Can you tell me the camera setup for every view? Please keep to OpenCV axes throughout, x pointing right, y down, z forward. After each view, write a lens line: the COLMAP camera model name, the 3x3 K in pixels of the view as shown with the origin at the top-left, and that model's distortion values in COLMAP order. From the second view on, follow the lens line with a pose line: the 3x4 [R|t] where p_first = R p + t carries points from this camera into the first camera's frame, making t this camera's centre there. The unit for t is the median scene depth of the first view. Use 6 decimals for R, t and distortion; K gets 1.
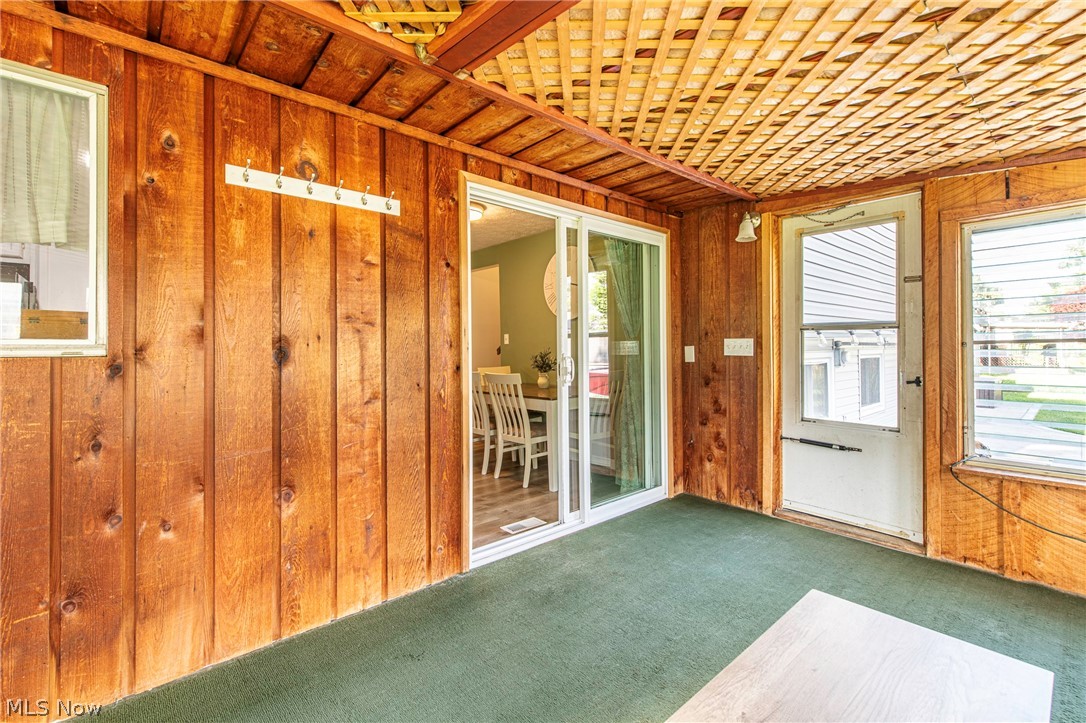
lens RADIAL K [[476.7, 0, 557.5], [0, 476.7, 344.0], [0, 0, 1]] dist [-0.000135, 0.000095]
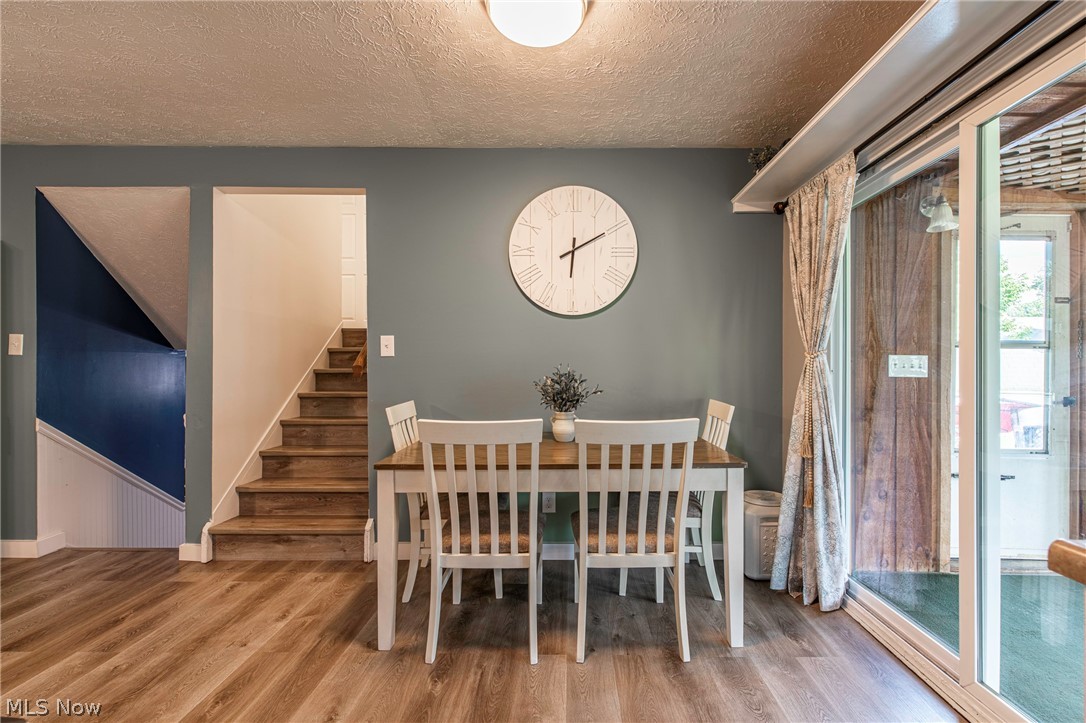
lens RADIAL K [[478.3, 0, 559.5], [0, 478.3, 368.9], [0, 0, 1]] dist [-0.001582, -0.000094]
pose [[0.677593, 0.009179, 0.735379, -0.637936], [-0.013268, 0.999912, -0.000256, 0.020769], [-0.735317, -0.009584, 0.677656, 0.982082]]
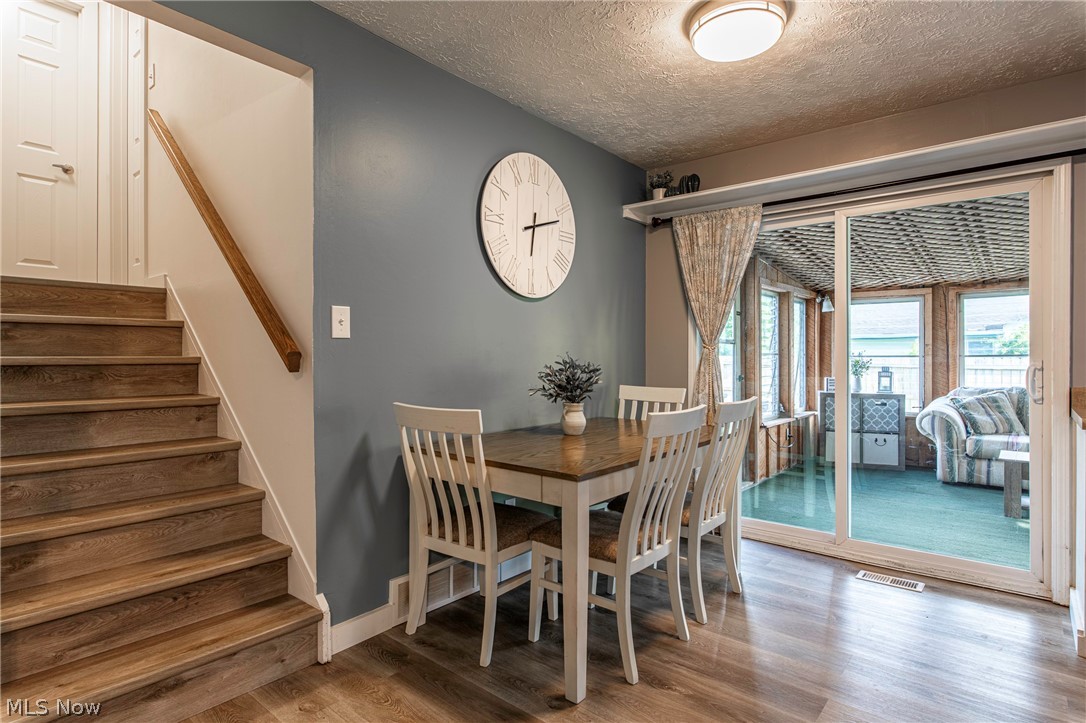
lens RADIAL K [[579.1, 0, 543.0], [0, 579.1, 361.5], [0, 0, 1]] dist [-0.000664, -0.001464]
pose [[-0.135853, 0.001964, 0.990727, -0.933866], [-0.008878, 0.999955, -0.003199, 0.029931], [-0.990689, -0.009230, -0.135830, 1.683703]]
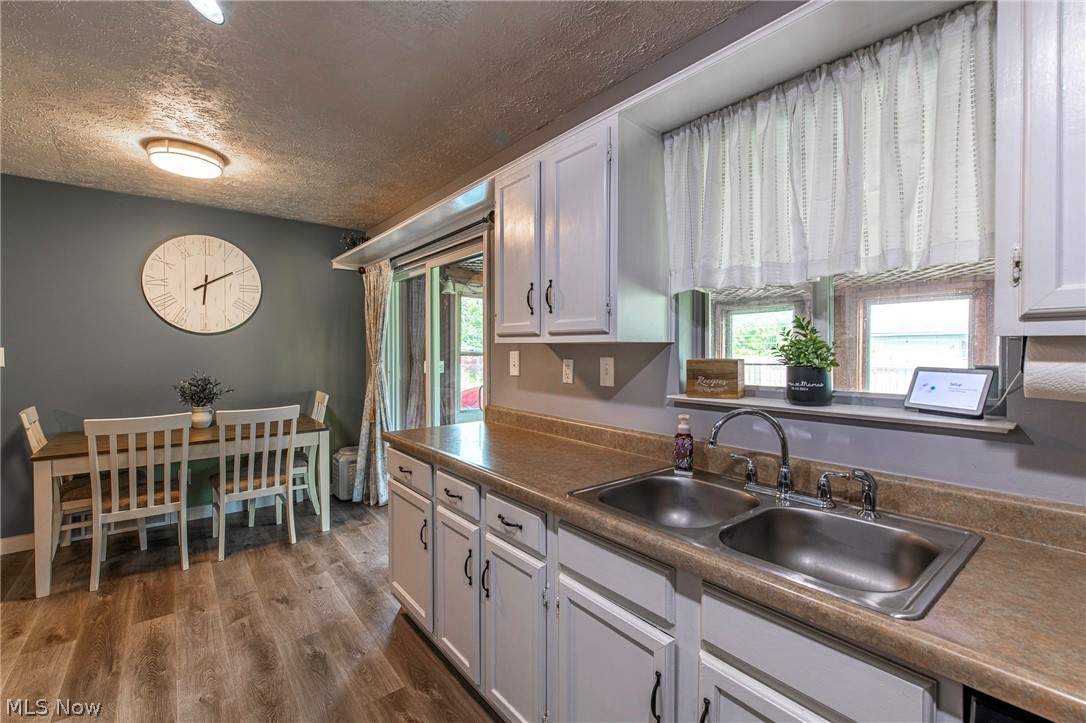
lens RADIAL K [[473.6, 0, 538.4], [0, 473.6, 357.4], [0, 0, 1]] dist [0.001637, 0.000589]
pose [[0.064884, -0.009196, 0.997850, -1.083677], [-0.011857, 0.999880, 0.009986, -0.041595], [-0.997822, -0.012480, 0.064767, 0.671223]]
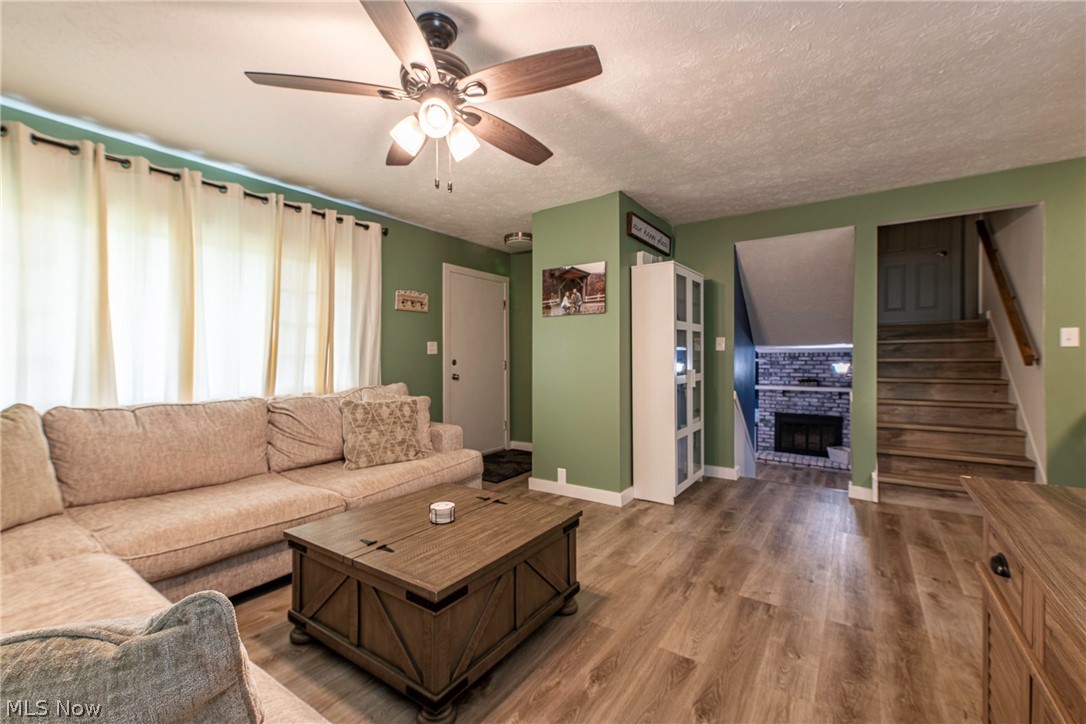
lens RADIAL K [[451.3, 0, 543.0], [0, 451.3, 362.0], [0, 0, 1]] dist [0.006520, -0.000136]
pose [[0.972949, 0.004133, 0.230983, -1.497585], [-0.007234, 0.999895, 0.012580, 0.029314], [-0.230907, -0.013911, 0.972876, 1.155141]]
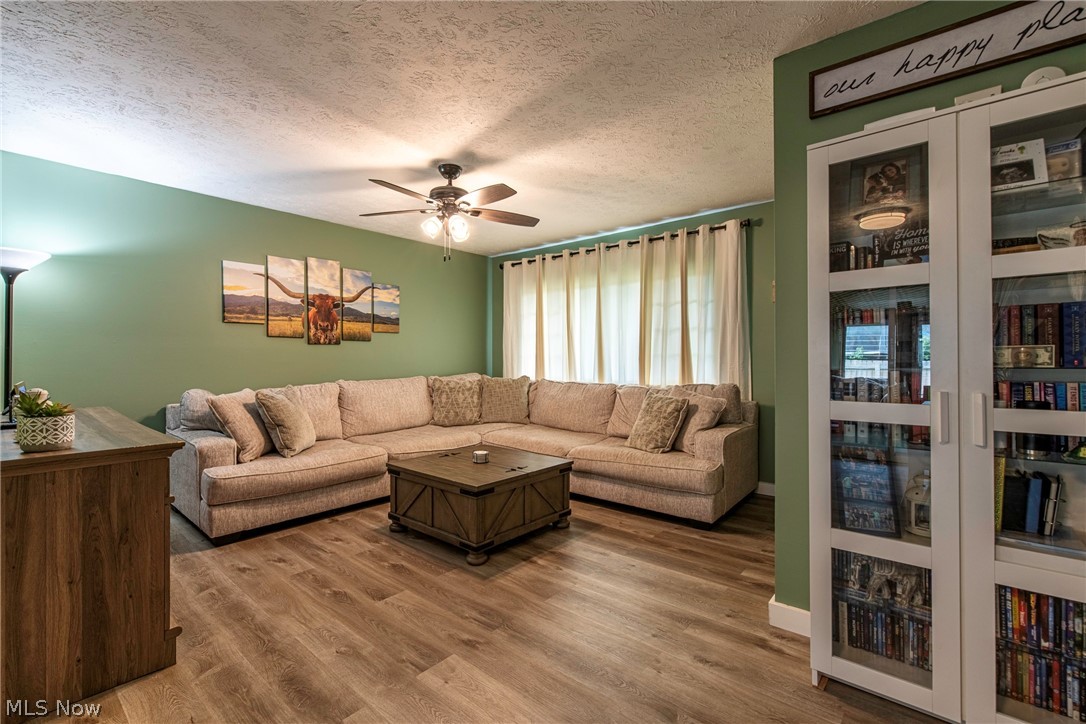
lens RADIAL K [[473.6, 0, 538.4], [0, 473.6, 357.9], [0, 0, 1]] dist [0.001637, 0.000589]
pose [[0.134210, 0.009930, -0.990903, -0.455402], [0.005235, 0.999929, 0.010729, 0.022976], [0.990939, -0.006627, 0.134149, 1.783986]]
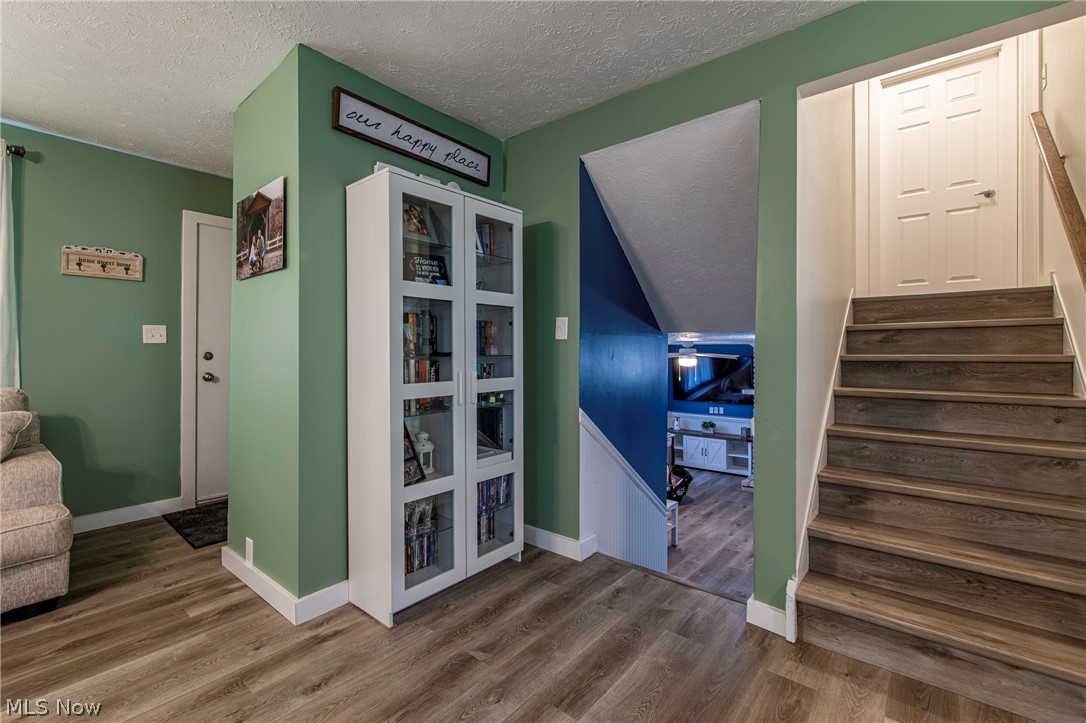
lens RADIAL K [[469.2, 0, 539.1], [0, 469.2, 353.0], [0, 0, 1]] dist [-0.000181, -0.000196]
pose [[0.990001, 0.013296, 0.140436, -0.827706], [-0.014099, 0.999889, 0.004724, 0.029054], [-0.140357, -0.006657, 0.990079, 1.525258]]
